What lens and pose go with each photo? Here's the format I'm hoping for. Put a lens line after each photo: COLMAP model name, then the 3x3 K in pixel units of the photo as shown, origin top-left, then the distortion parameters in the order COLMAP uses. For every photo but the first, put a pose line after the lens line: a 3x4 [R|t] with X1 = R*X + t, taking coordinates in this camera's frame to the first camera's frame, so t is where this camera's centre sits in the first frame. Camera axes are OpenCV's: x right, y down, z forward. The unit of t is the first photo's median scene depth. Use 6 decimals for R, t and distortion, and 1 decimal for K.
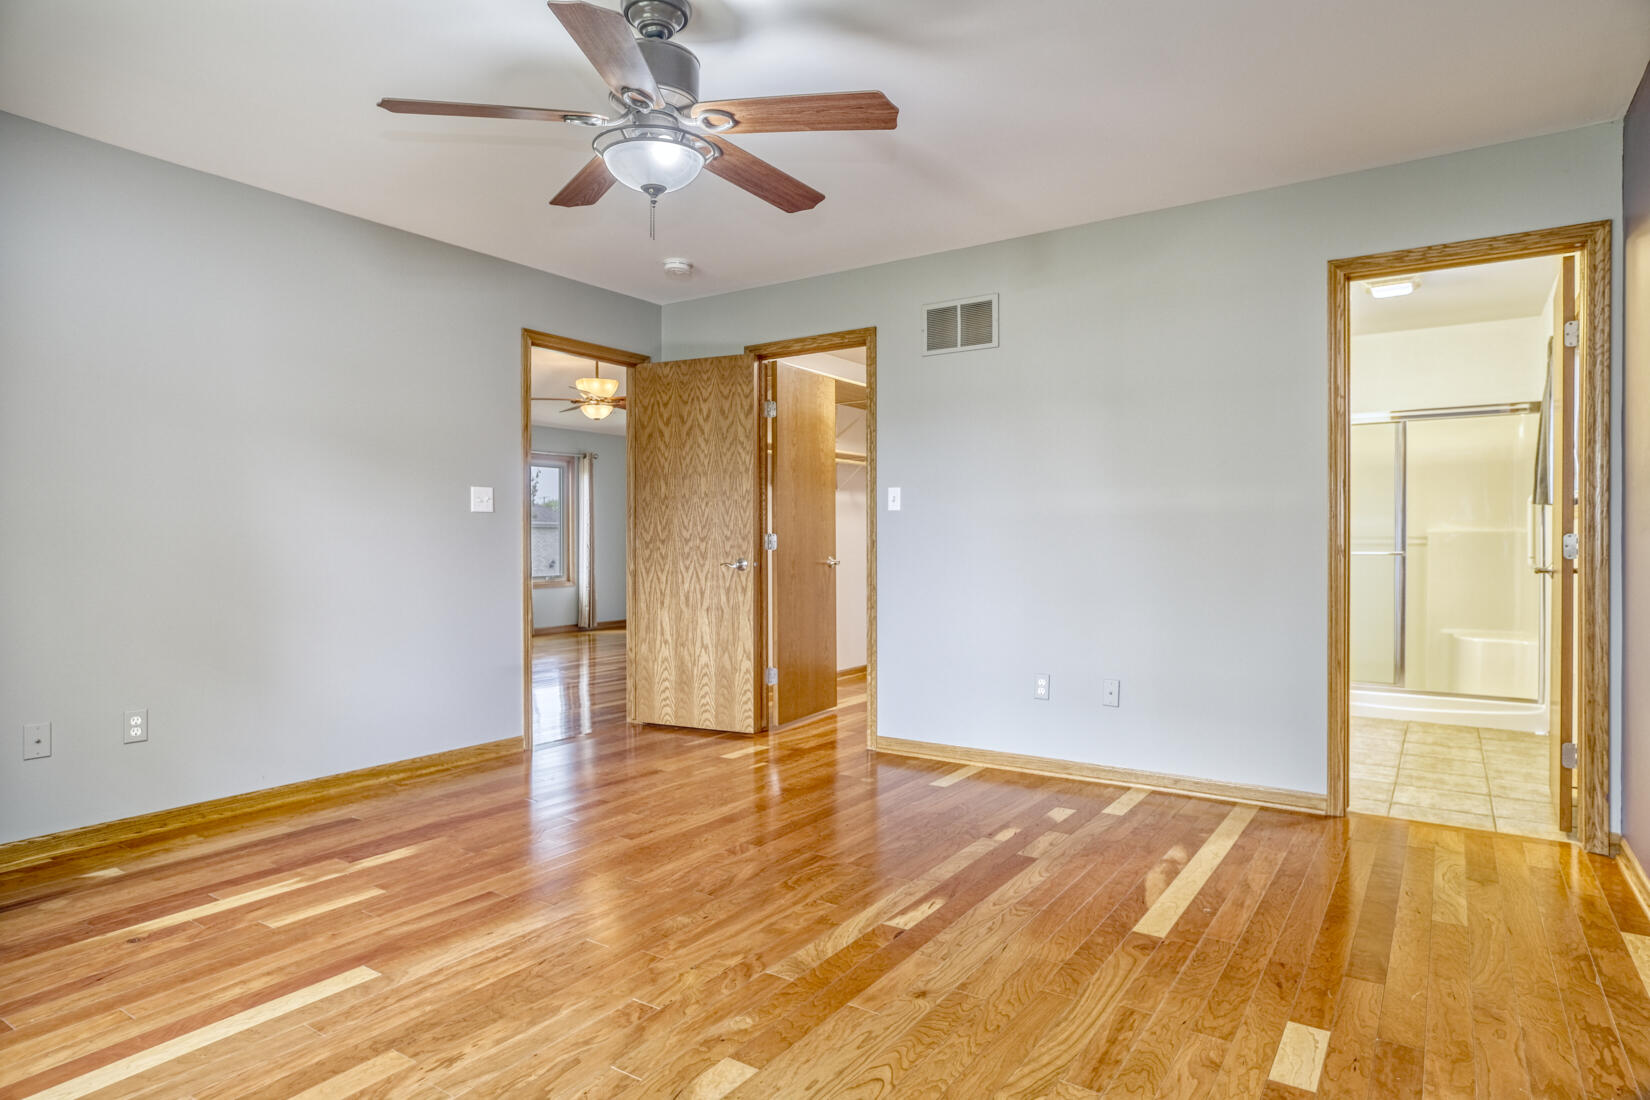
lens RADIAL K [[939.2, 0, 827.5], [0, 939.2, 545.8], [0, 0, 1]] dist [-0.004683, 0.002042]
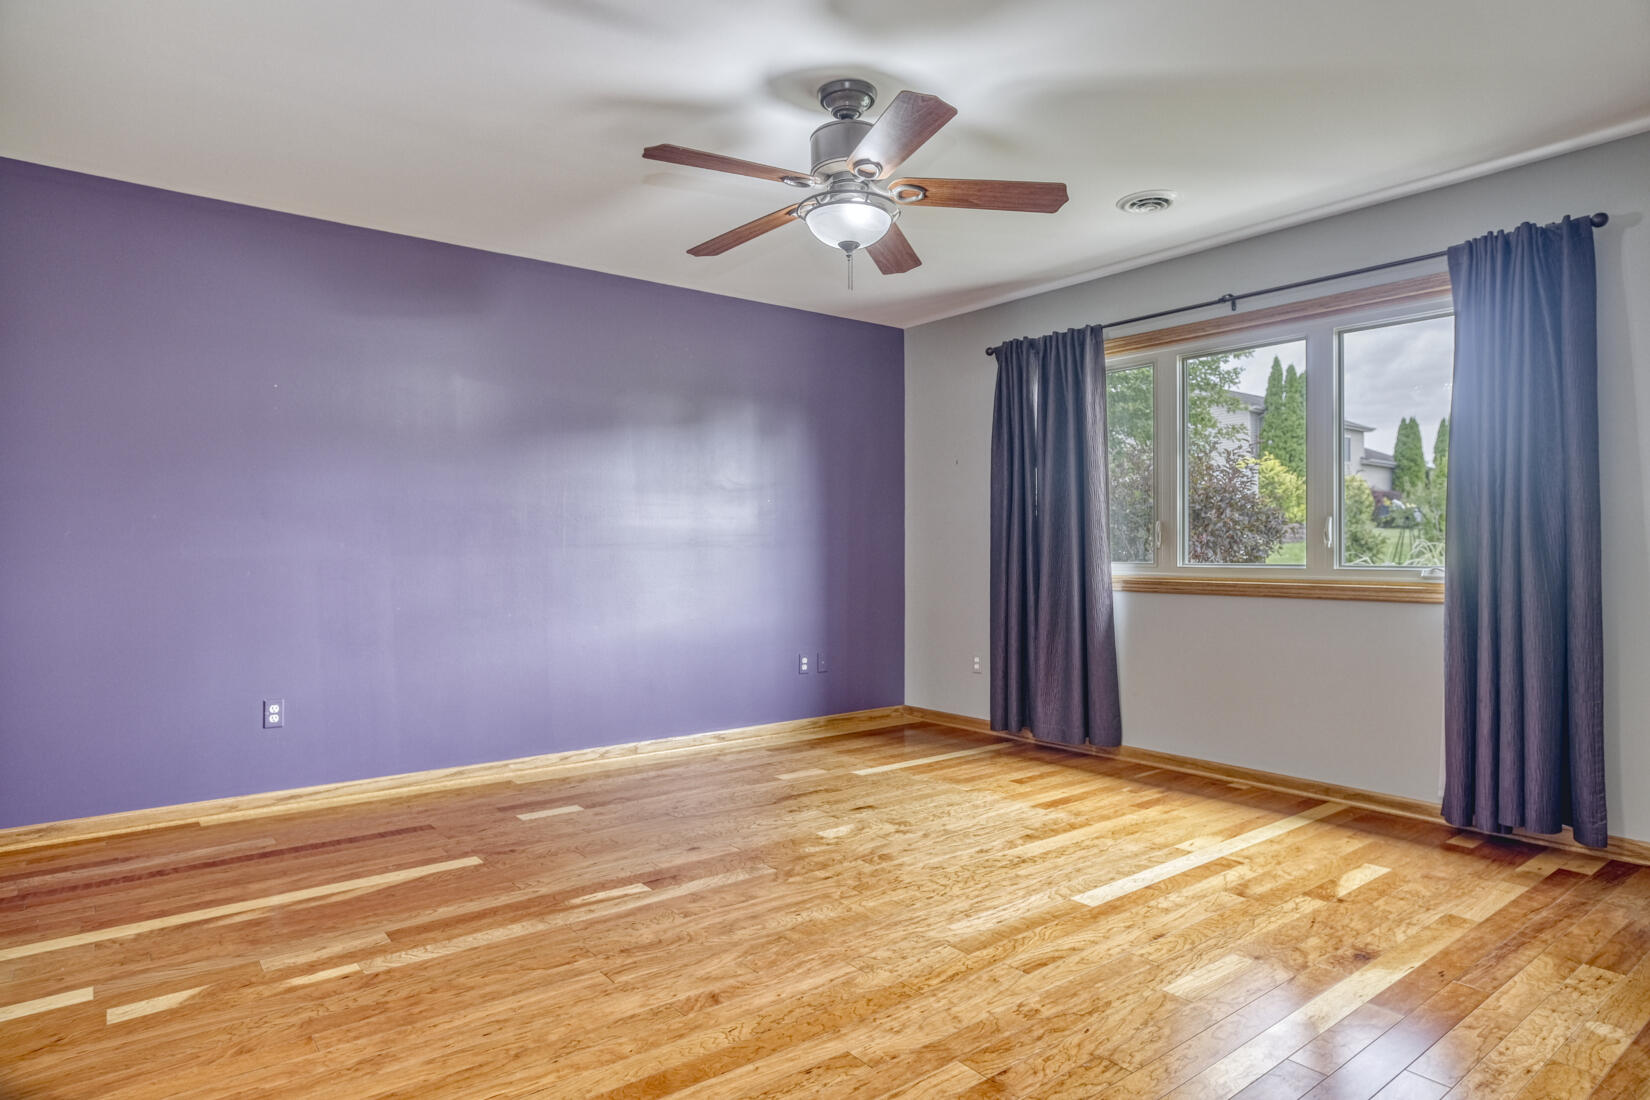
lens RADIAL K [[939.2, 0, 822.9], [0, 939.2, 548.9], [0, 0, 1]] dist [-0.004683, 0.002042]
pose [[-0.950662, 0.006148, 0.310168, -0.474949], [0.006498, 0.999979, 0.000096, -0.005958], [-0.310161, 0.002107, -0.950682, 1.957979]]
